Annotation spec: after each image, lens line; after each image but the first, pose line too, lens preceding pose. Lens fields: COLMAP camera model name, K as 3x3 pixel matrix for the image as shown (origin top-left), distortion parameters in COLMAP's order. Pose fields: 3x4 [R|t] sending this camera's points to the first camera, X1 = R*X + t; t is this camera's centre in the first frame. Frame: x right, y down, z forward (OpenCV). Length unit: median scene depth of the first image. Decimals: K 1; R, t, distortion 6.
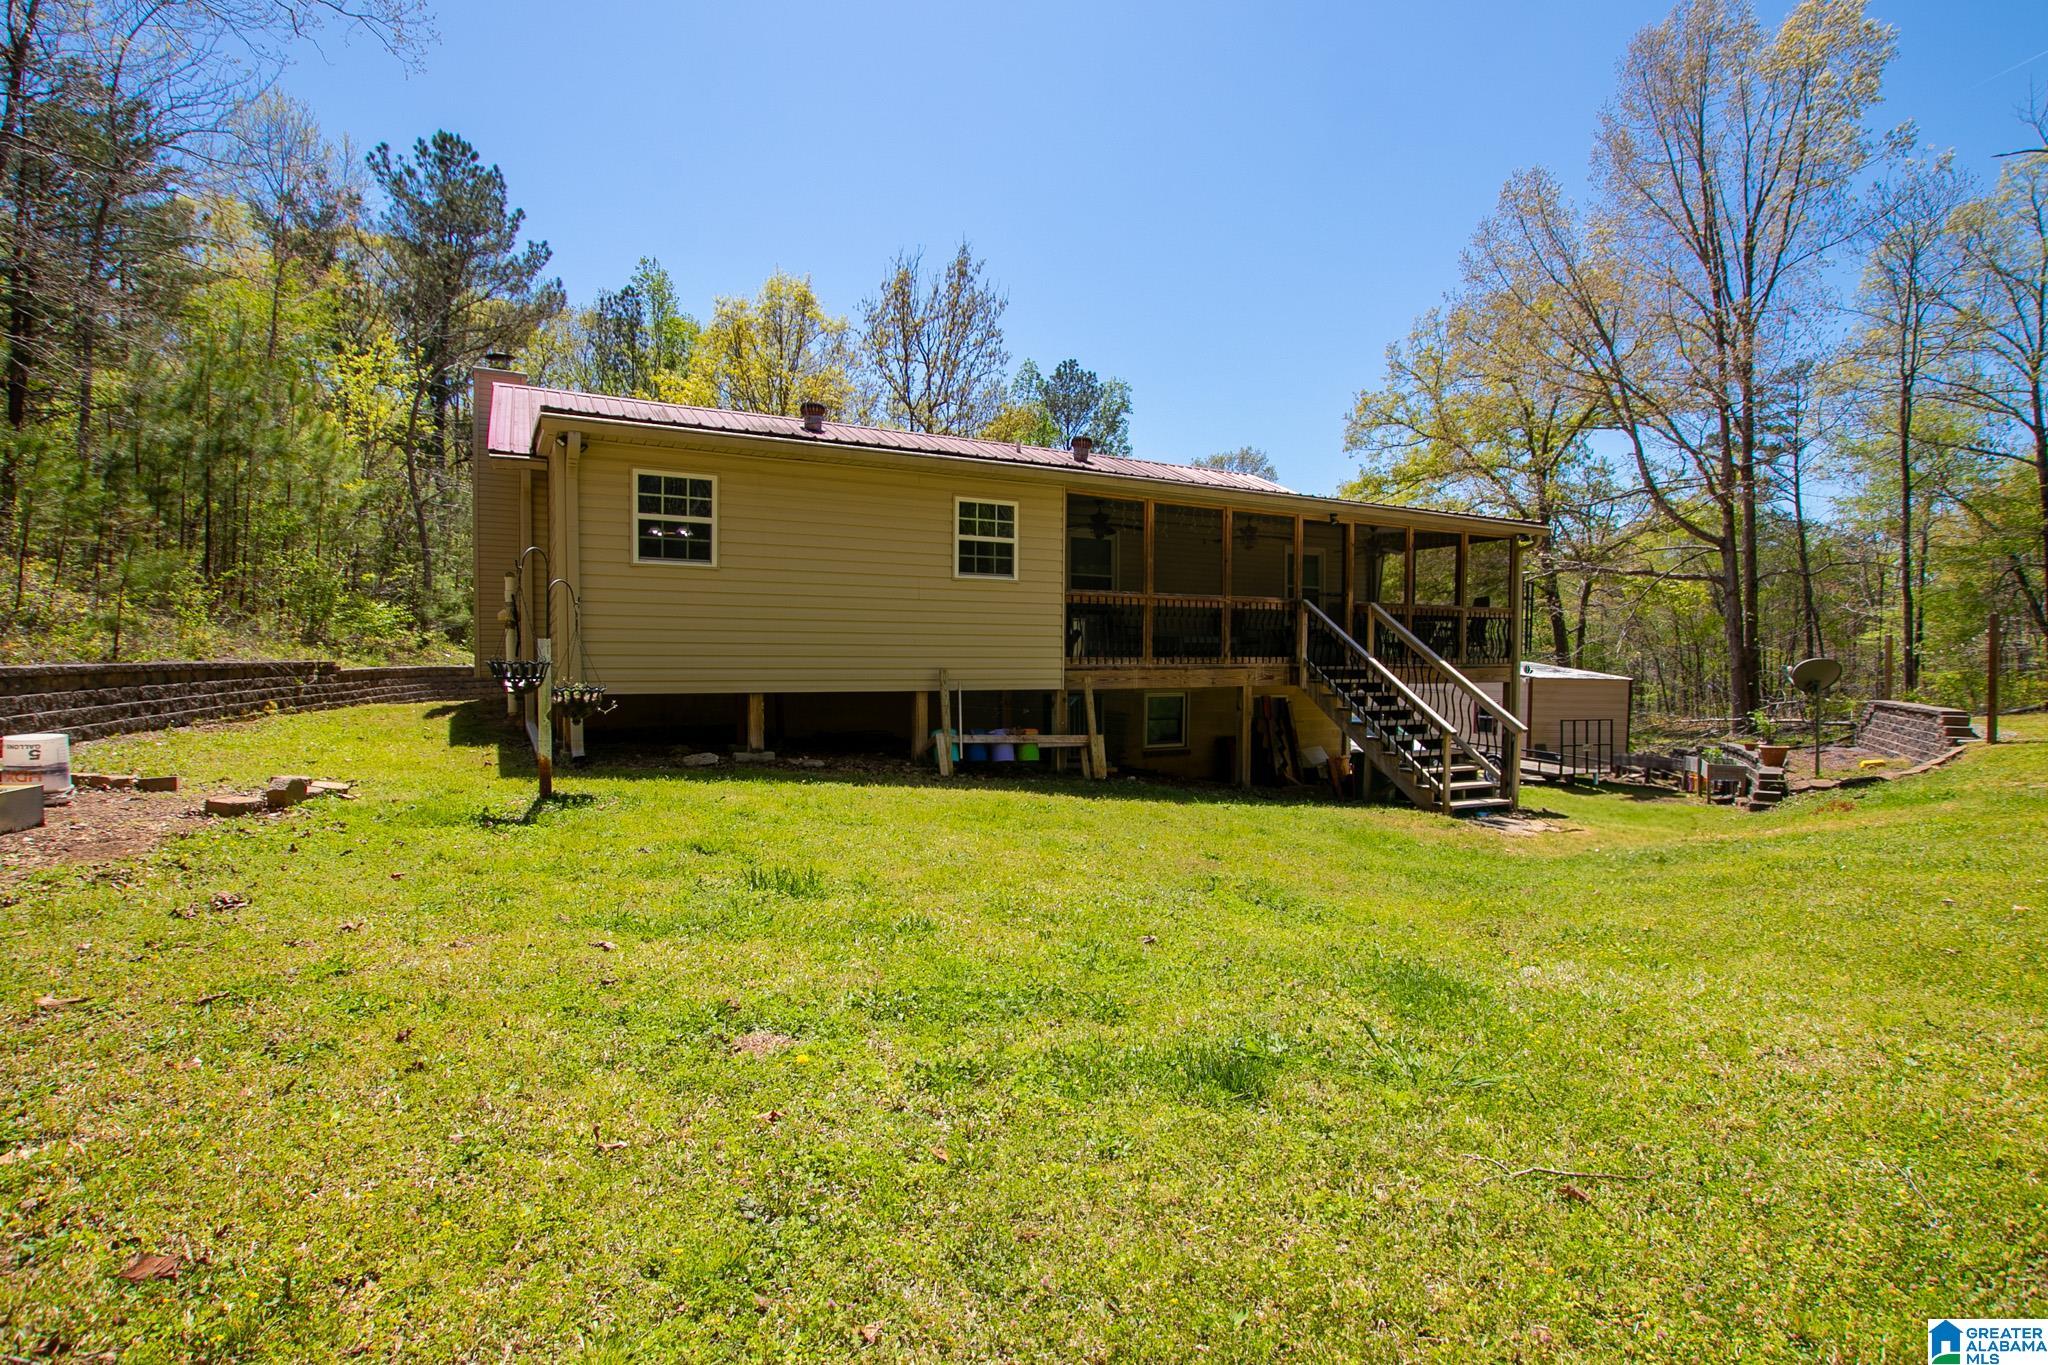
lens RADIAL K [[945.5, 0, 1024.0], [0, 945.5, 682.5], [0, 0, 1]] dist [-0.004953, -0.000919]
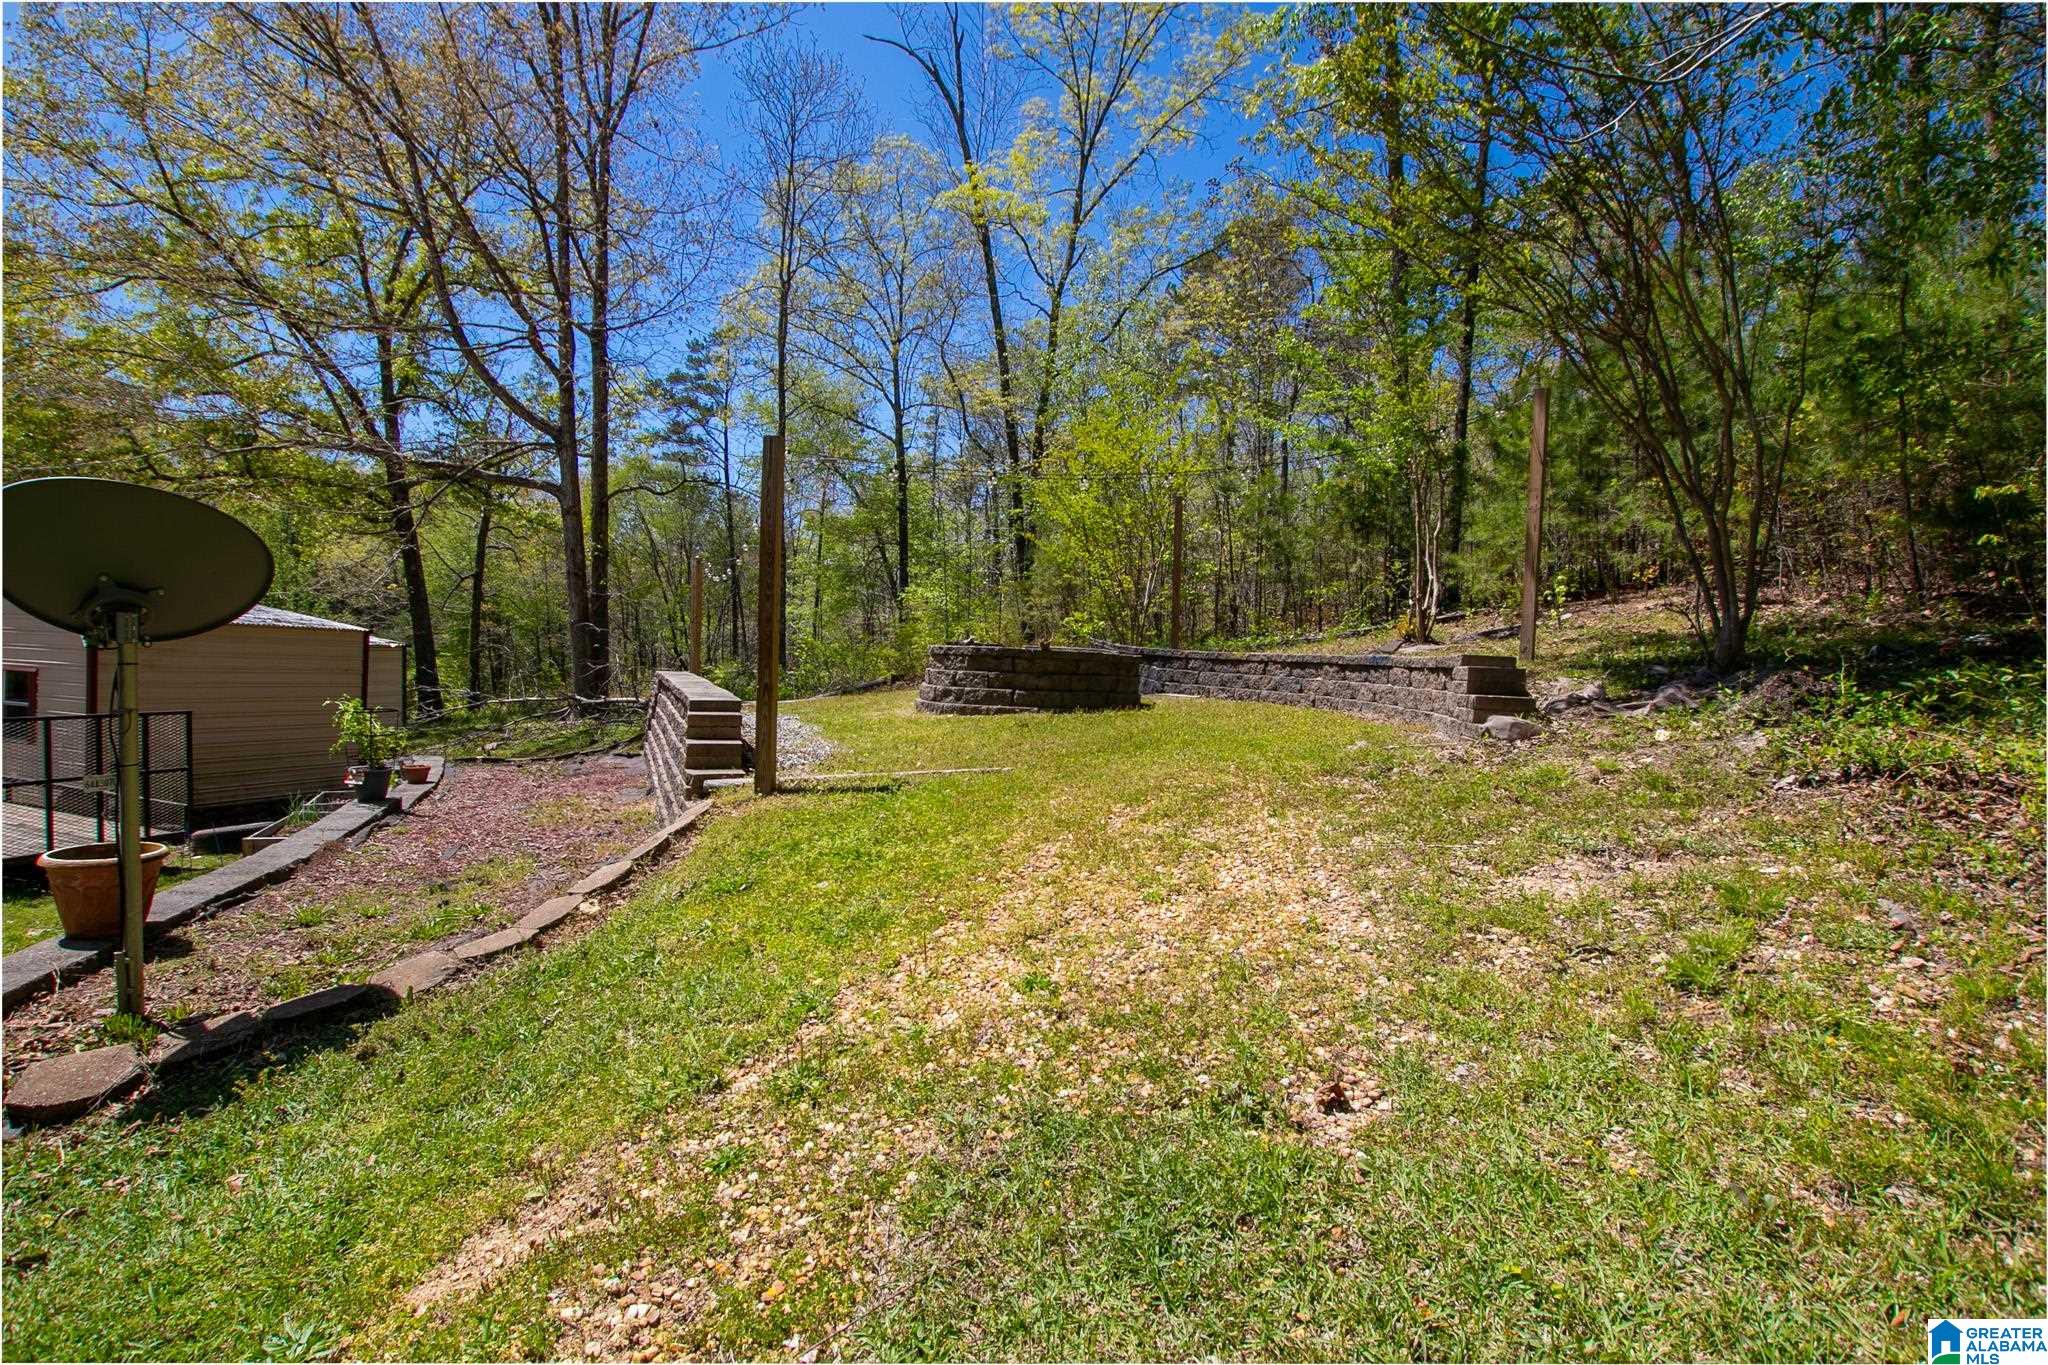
lens RADIAL K [[945.5, 0, 1024.0], [0, 945.5, 682.5], [0, 0, 1]] dist [-0.004953, -0.000919]
pose [[0.576504, -0.007432, 0.817060, 0.385383], [-0.017565, 0.999615, 0.021486, 0.006213], [-0.816905, -0.026739, 0.576152, 0.345561]]
